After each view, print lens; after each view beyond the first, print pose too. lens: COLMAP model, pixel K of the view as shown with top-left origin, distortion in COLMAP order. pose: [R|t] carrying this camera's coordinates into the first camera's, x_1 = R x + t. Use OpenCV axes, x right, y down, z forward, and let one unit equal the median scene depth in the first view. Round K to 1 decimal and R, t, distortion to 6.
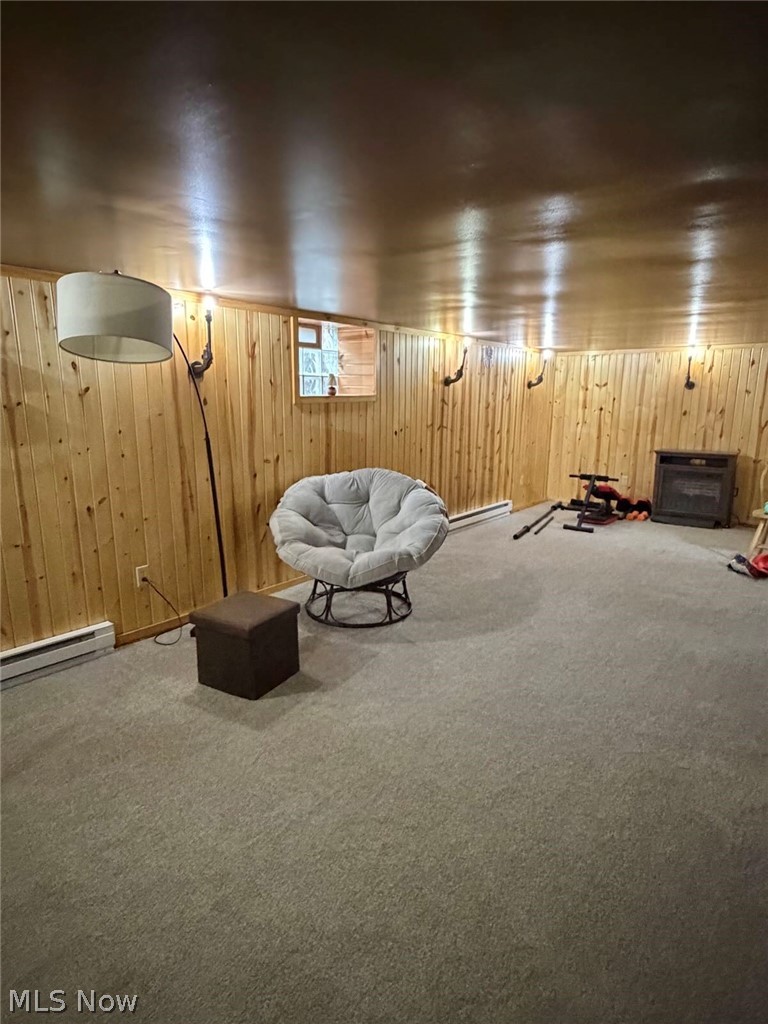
lens RADIAL K [[575.8, 0, 384.0], [0, 575.8, 513.5], [0, 0, 1]] dist [0.003559, 0.000318]
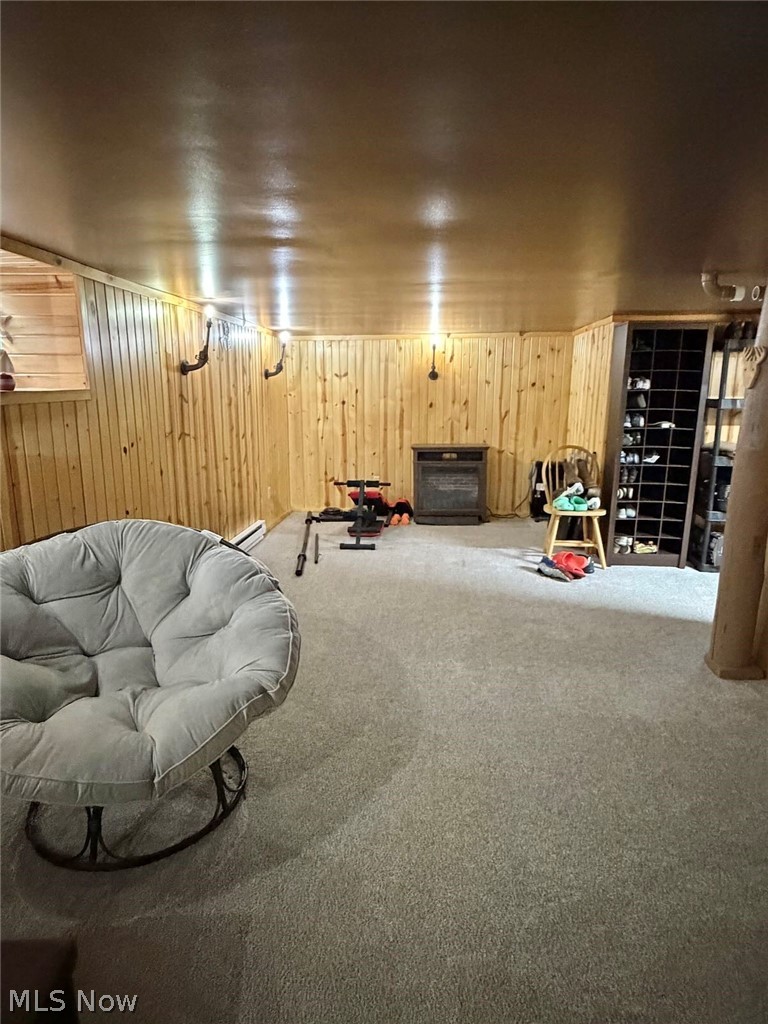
lens RADIAL K [[575.8, 0, 383.1], [0, 575.8, 511.8], [0, 0, 1]] dist [0.003559, 0.000318]
pose [[0.839731, -0.122724, 0.528952, -0.067423], [0.117093, 0.992132, 0.044298, -0.055977], [-0.530227, 0.024738, 0.847495, 0.266790]]
